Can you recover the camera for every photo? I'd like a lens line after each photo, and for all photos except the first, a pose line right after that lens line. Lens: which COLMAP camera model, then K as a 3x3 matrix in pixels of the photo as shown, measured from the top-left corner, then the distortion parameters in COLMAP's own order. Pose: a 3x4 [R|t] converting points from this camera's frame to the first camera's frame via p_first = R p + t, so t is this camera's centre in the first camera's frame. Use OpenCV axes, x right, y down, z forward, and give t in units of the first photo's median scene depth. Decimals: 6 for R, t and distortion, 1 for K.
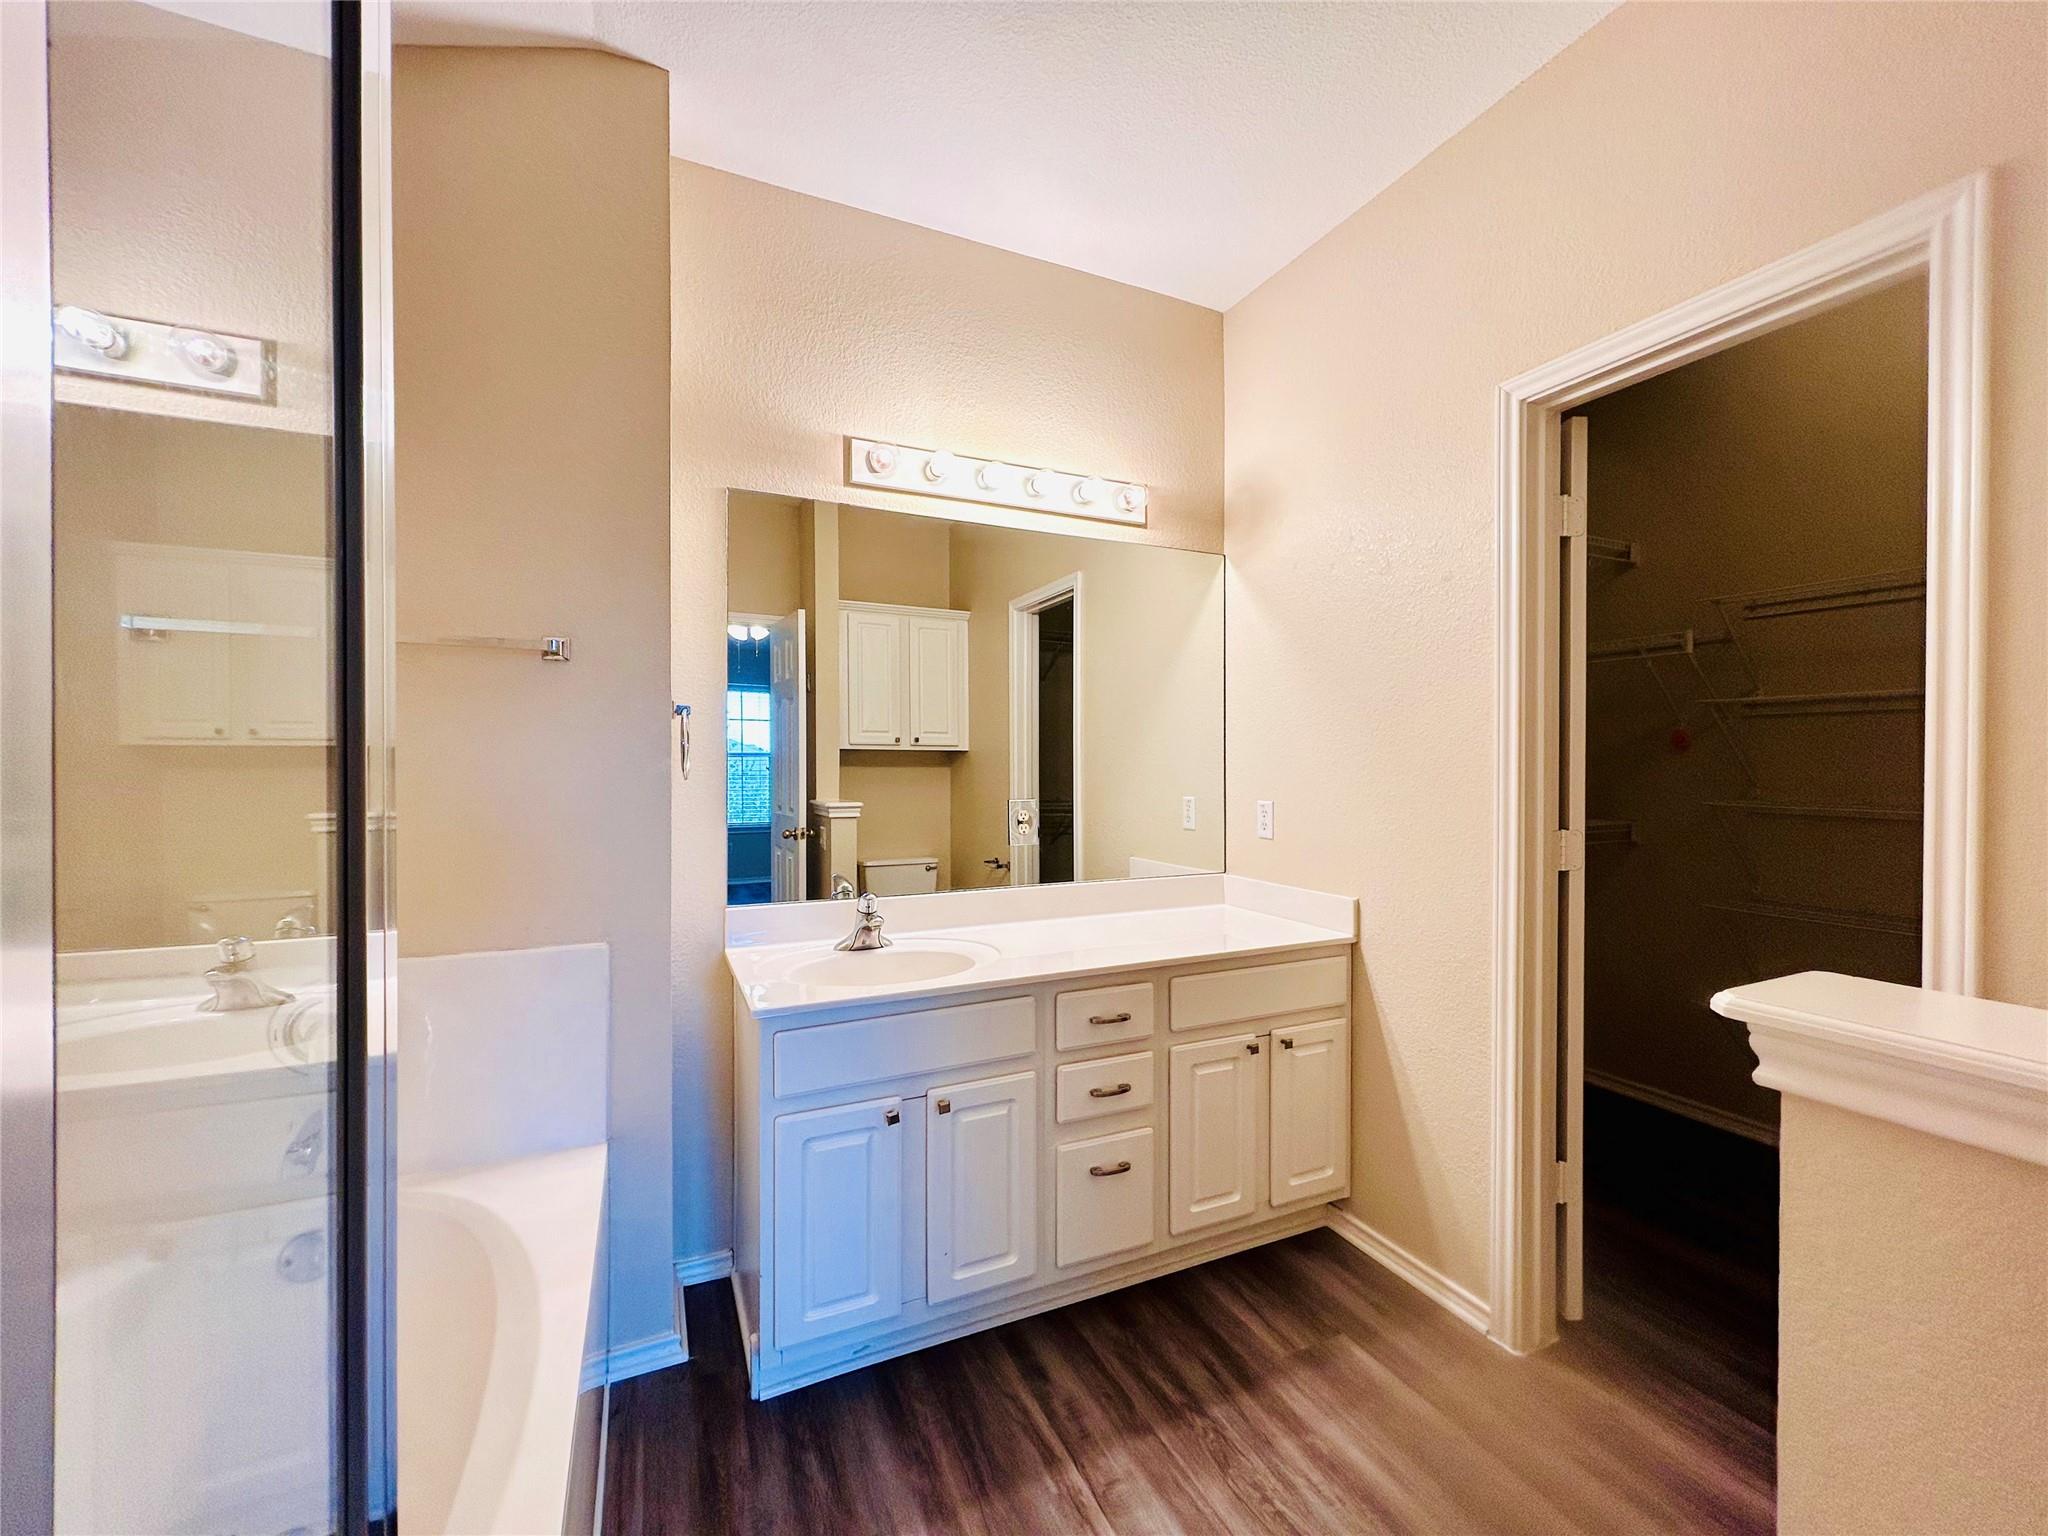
lens RADIAL K [[821.8, 0, 1019.7], [0, 821.8, 770.5], [0, 0, 1]] dist [-0.000795, 0.000256]
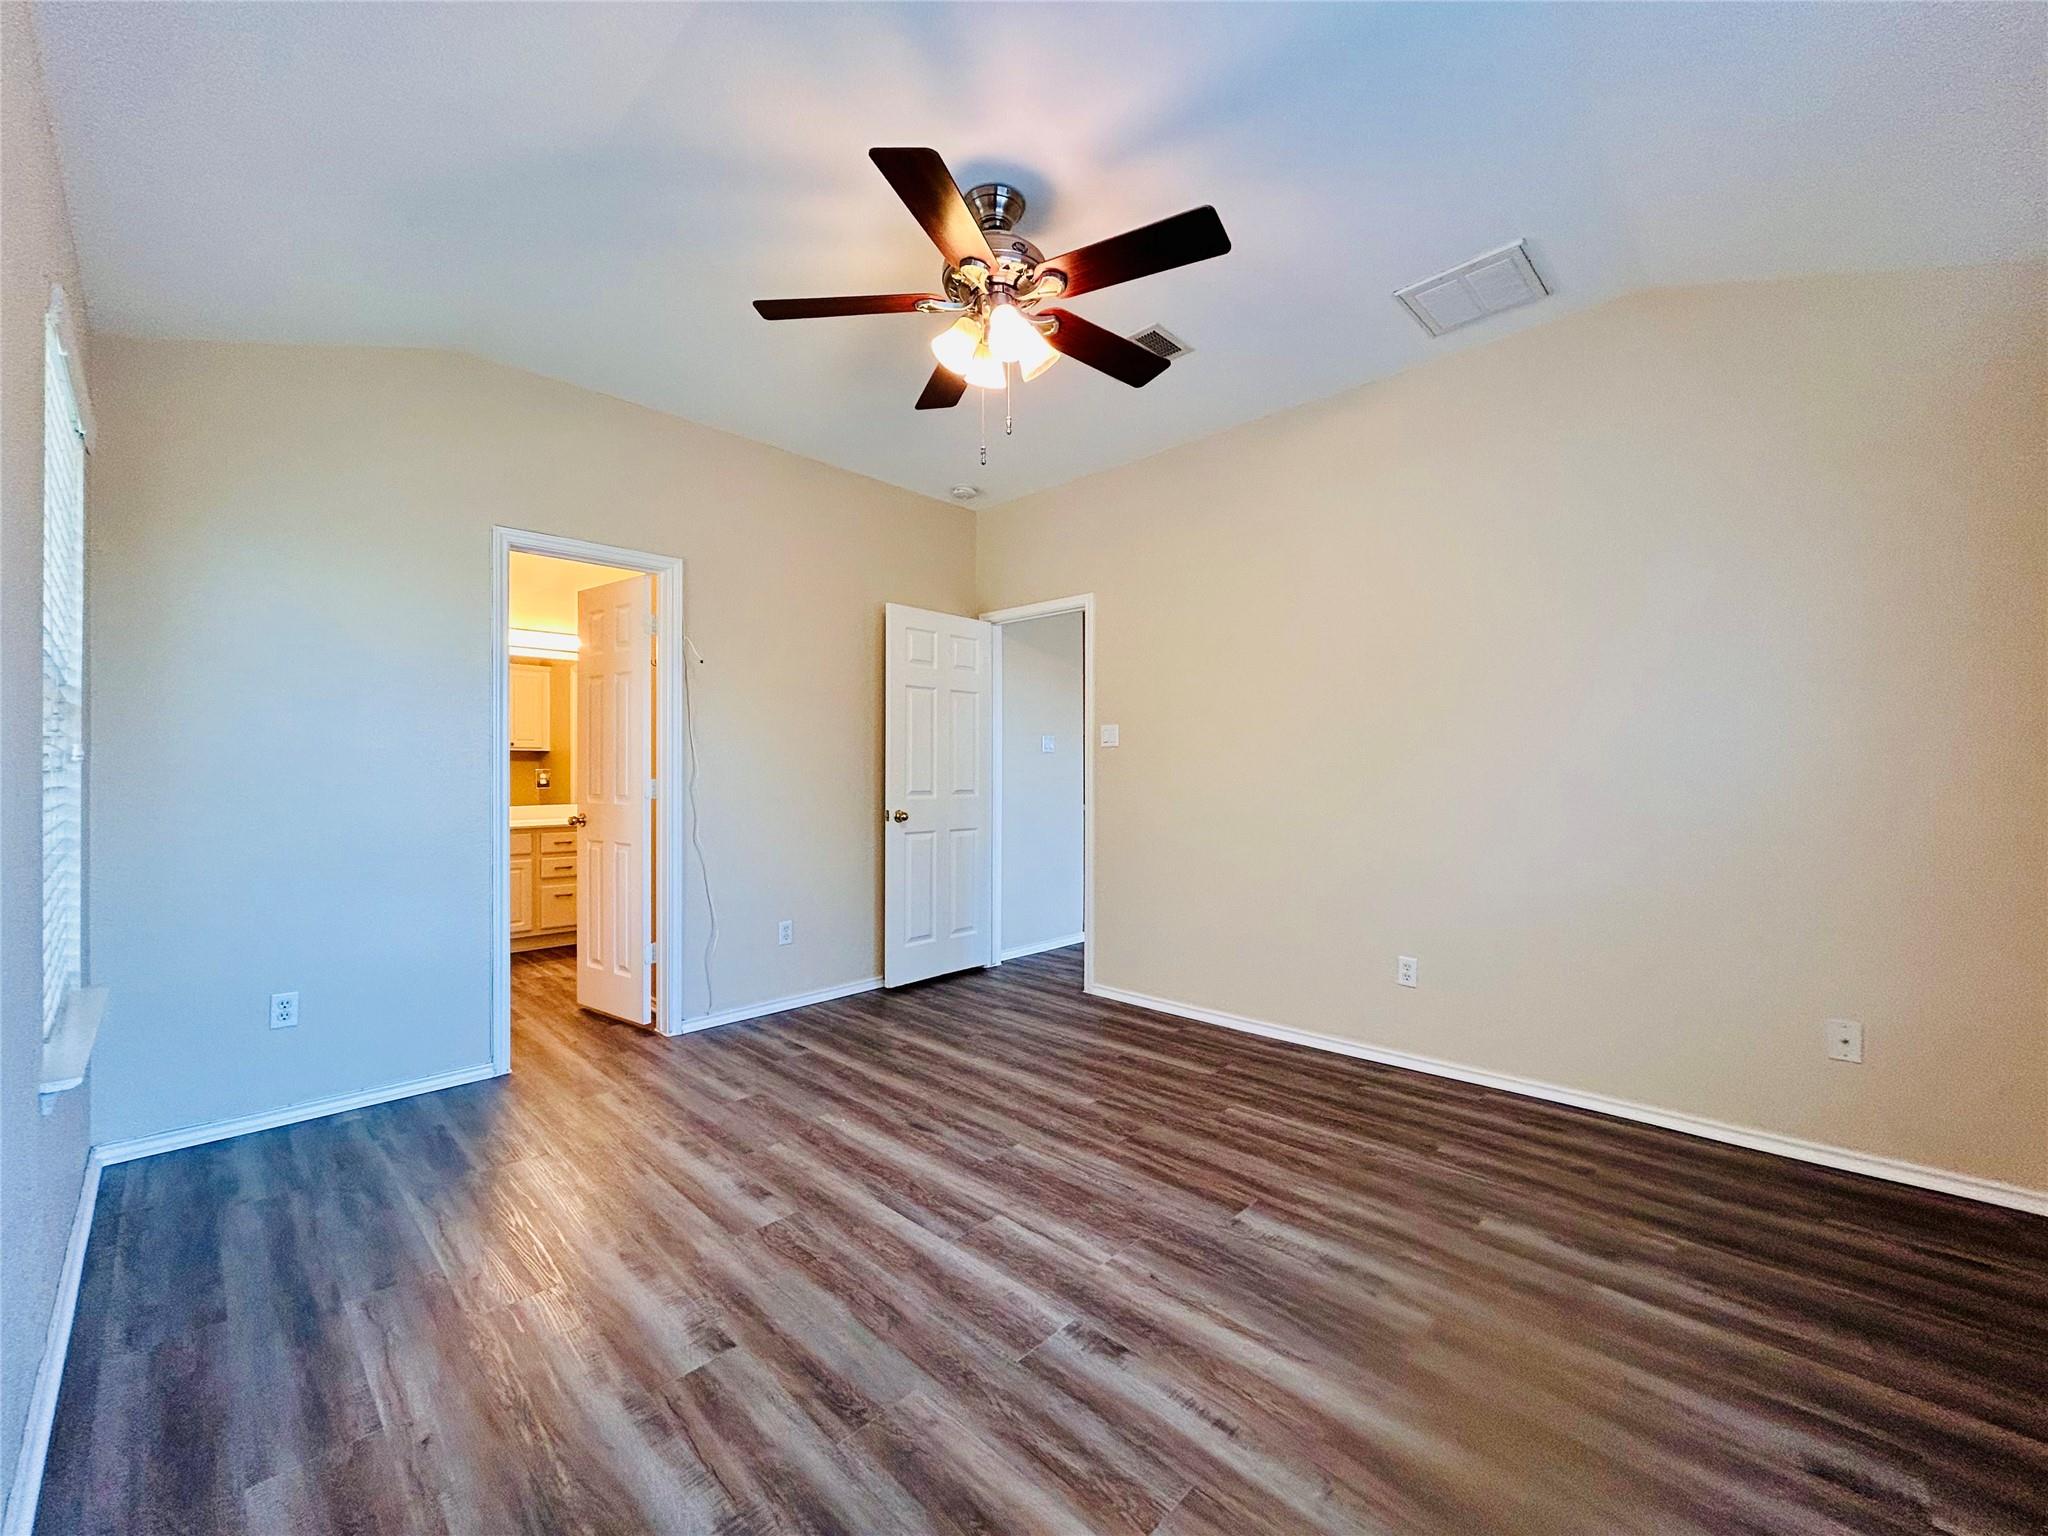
lens RADIAL K [[821.8, 0, 1020.7], [0, 821.8, 770.5], [0, 0, 1]] dist [-0.000795, 0.000256]
pose [[0.934128, 0.003071, 0.356924, 0.693382], [-0.000398, 0.999971, -0.007563, 0.081899], [-0.356937, 0.006923, 0.934103, -2.724841]]
